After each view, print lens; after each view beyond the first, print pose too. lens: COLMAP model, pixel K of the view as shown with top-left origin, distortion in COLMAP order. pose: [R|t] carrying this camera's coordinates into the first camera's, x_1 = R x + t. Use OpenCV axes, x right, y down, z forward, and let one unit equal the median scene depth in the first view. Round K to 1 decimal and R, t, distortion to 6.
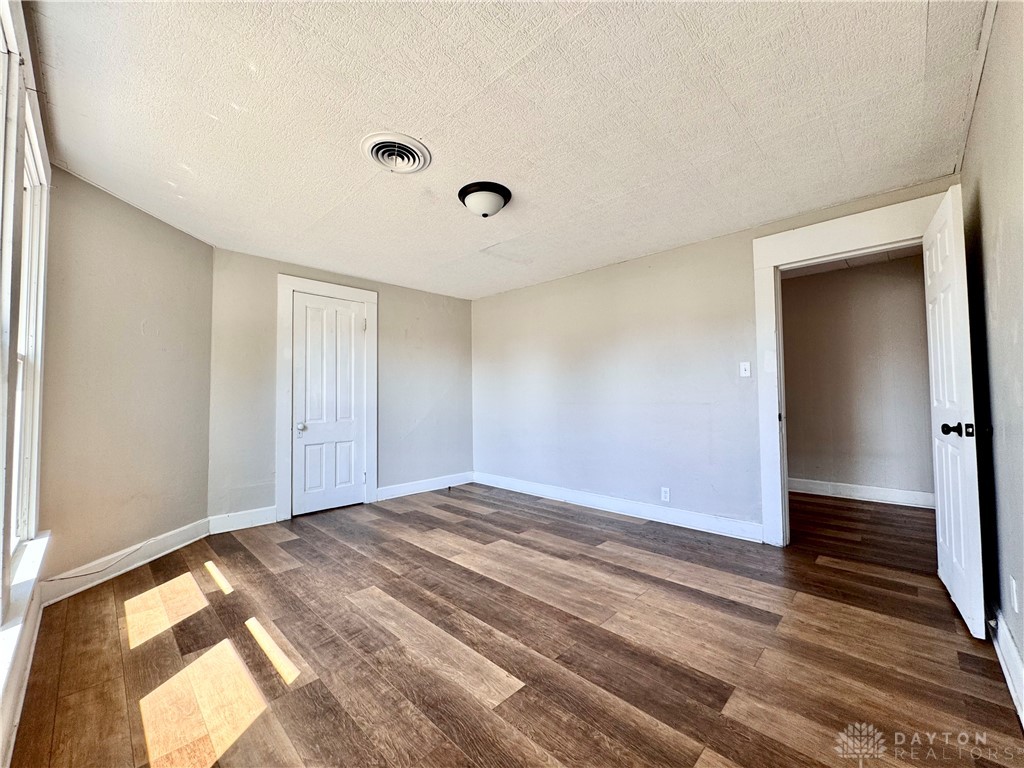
lens RADIAL K [[409.0, 0, 513.4], [0, 409.0, 384.5], [0, 0, 1]] dist [-0.002154, -0.000158]
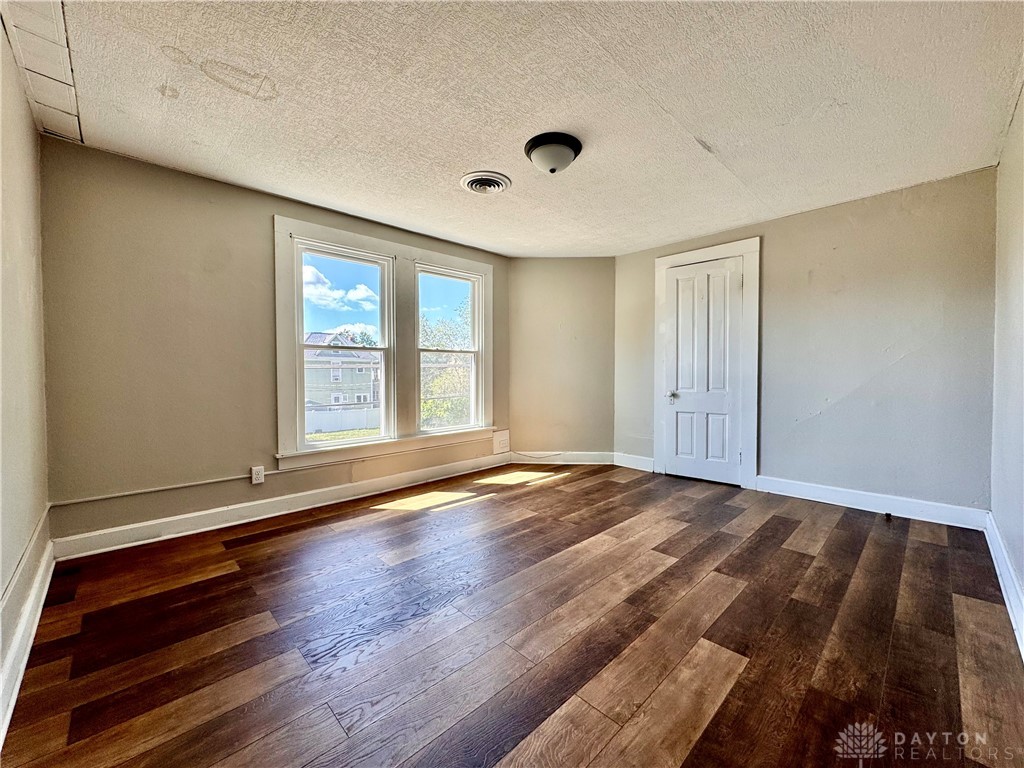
lens RADIAL K [[409.0, 0, 510.8], [0, 409.0, 390.2], [0, 0, 1]] dist [-0.002154, -0.000158]
pose [[-0.039822, 0.049382, -0.997986, 0.772845], [0.039625, 0.998070, 0.047805, 0.030704], [0.998421, -0.037641, -0.041702, 0.812942]]
